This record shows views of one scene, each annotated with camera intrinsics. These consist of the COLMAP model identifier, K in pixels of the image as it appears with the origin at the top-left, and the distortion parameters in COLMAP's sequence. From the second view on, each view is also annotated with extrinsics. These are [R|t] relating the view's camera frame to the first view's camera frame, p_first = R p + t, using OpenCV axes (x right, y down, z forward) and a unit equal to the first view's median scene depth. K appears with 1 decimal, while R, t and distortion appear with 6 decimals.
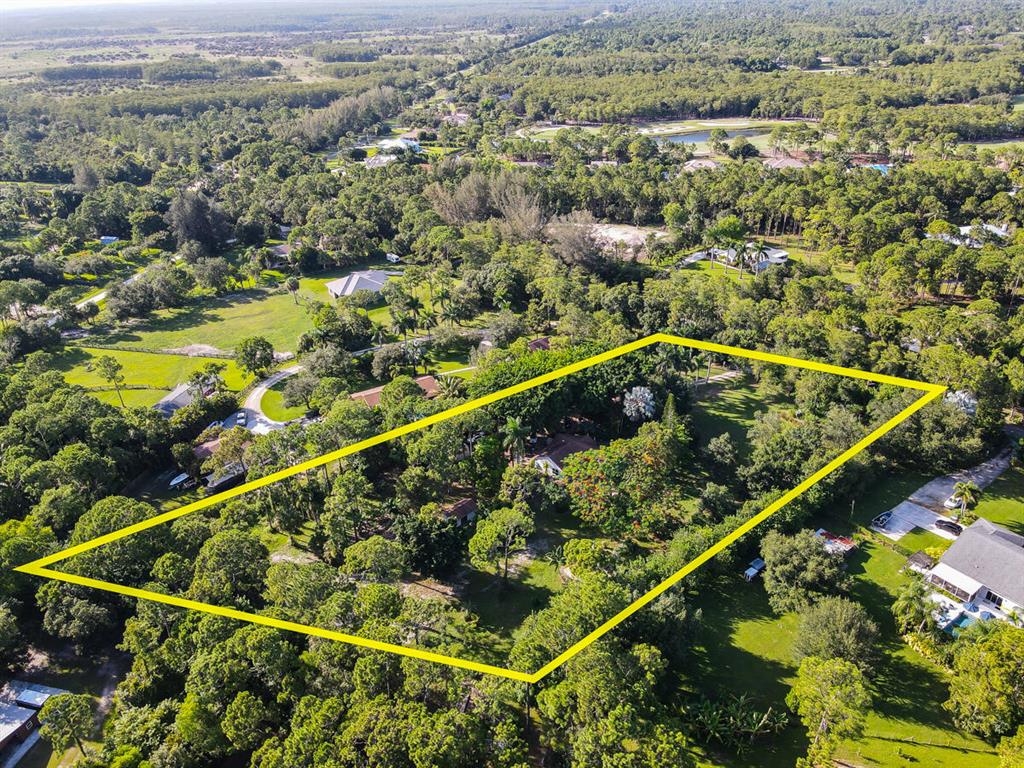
lens RADIAL K [[740.4, 0, 512.0], [0, 740.4, 384.0], [0, 0, 1]] dist [0.022278, -0.000060]
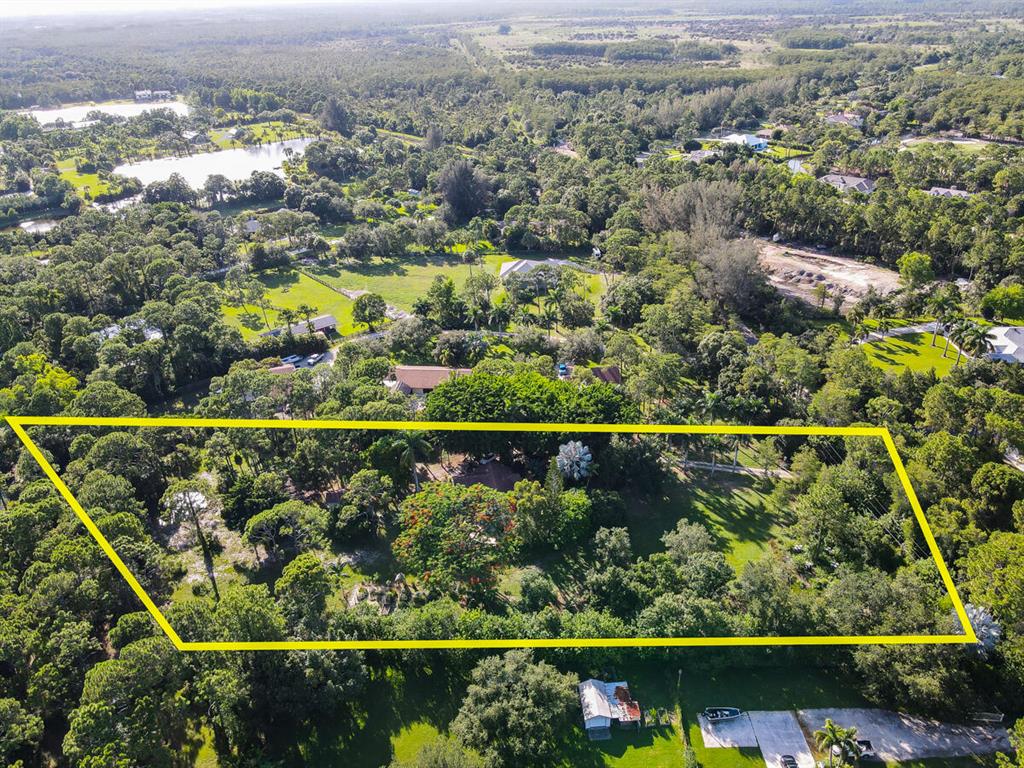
lens RADIAL K [[740.4, 0, 512.0], [0, 740.4, 384.0], [0, 0, 1]] dist [0.022278, -0.000060]
pose [[0.806517, 0.283972, -0.518546, 0.314571], [-0.274168, 0.956726, 0.097508, -0.071791], [0.523795, 0.063527, 0.849472, 0.130668]]
